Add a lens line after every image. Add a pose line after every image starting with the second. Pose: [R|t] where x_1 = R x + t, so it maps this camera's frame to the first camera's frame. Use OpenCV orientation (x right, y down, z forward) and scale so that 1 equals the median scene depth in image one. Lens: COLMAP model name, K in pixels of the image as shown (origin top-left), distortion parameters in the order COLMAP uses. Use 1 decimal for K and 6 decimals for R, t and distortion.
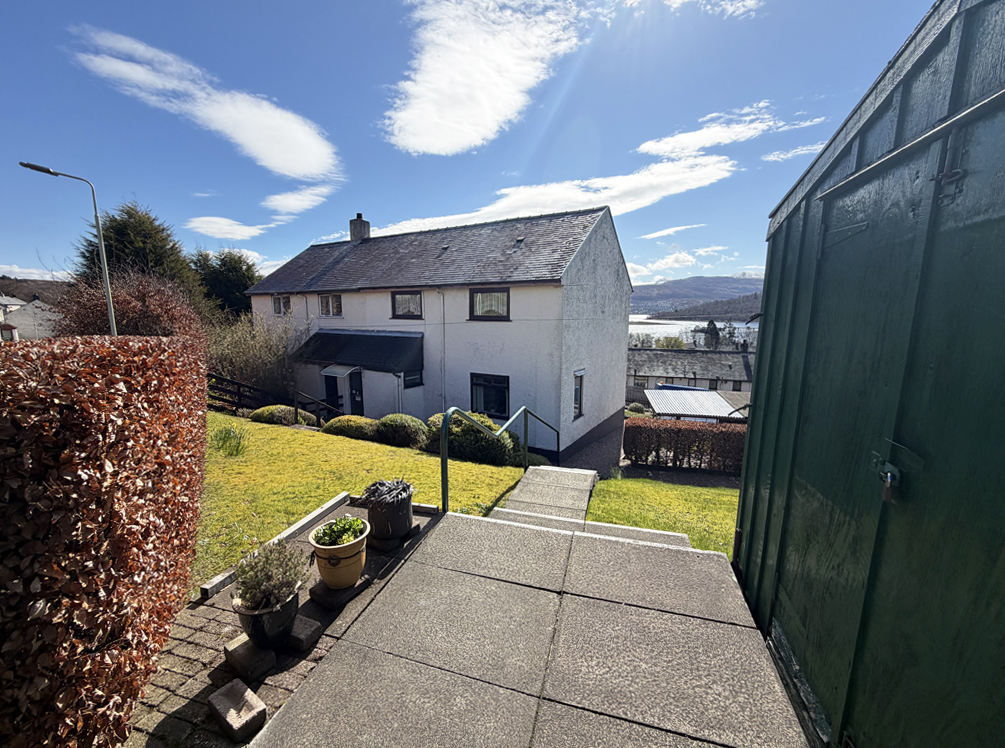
lens RADIAL K [[407.5, 0, 500.3], [0, 407.5, 372.2], [0, 0, 1]] dist [-0.001153, -0.000009]
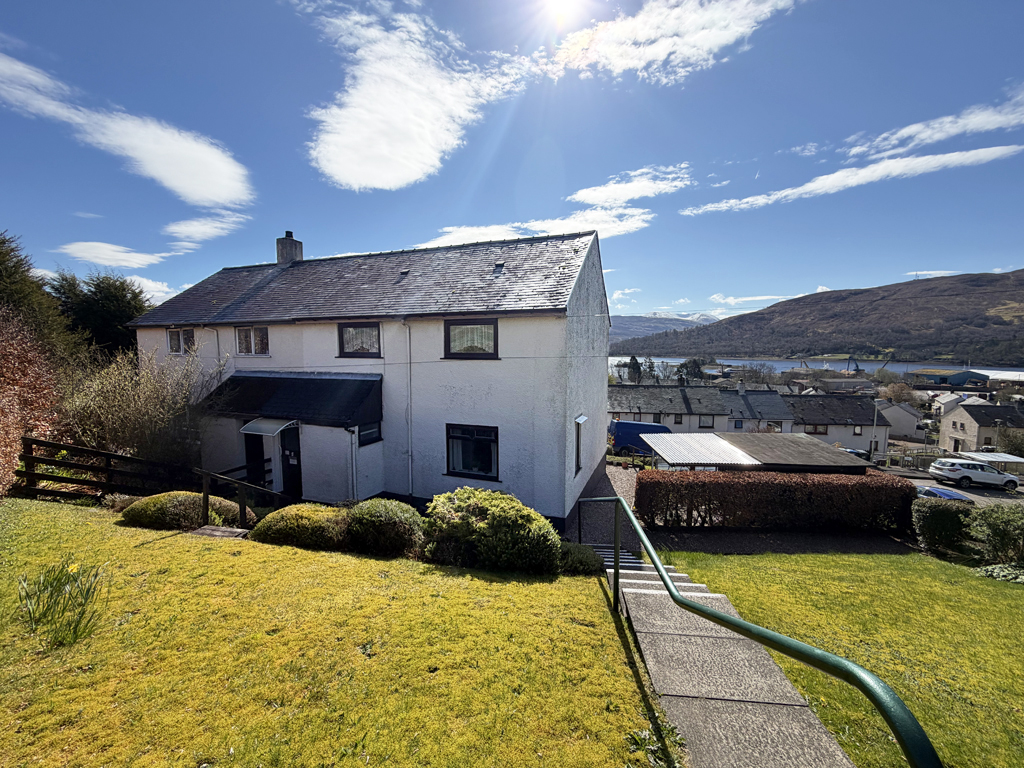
lens RADIAL K [[407.1, 0, 509.7], [0, 407.1, 383.2], [0, 0, 1]] dist [0.000105, -0.000071]
pose [[0.981922, -0.020059, 0.188221, -0.094944], [0.031763, 0.997730, -0.059377, -0.024983], [-0.186603, 0.064282, 0.980330, 0.173730]]
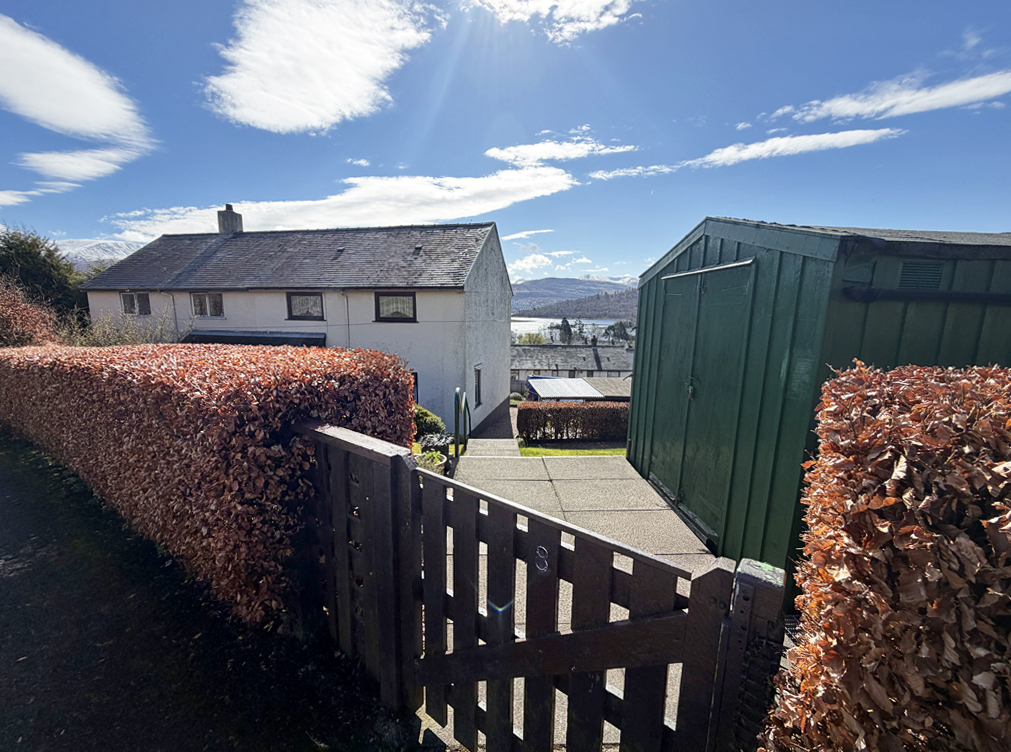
lens RADIAL K [[408.3, 0, 501.1], [0, 408.3, 375.7], [0, 0, 1]] dist [0.000326, 0.000226]
pose [[0.947832, -0.044301, 0.315678, -0.100574], [0.039642, 0.998990, 0.021168, 0.003780], [-0.316297, -0.007550, 0.948630, -0.108500]]
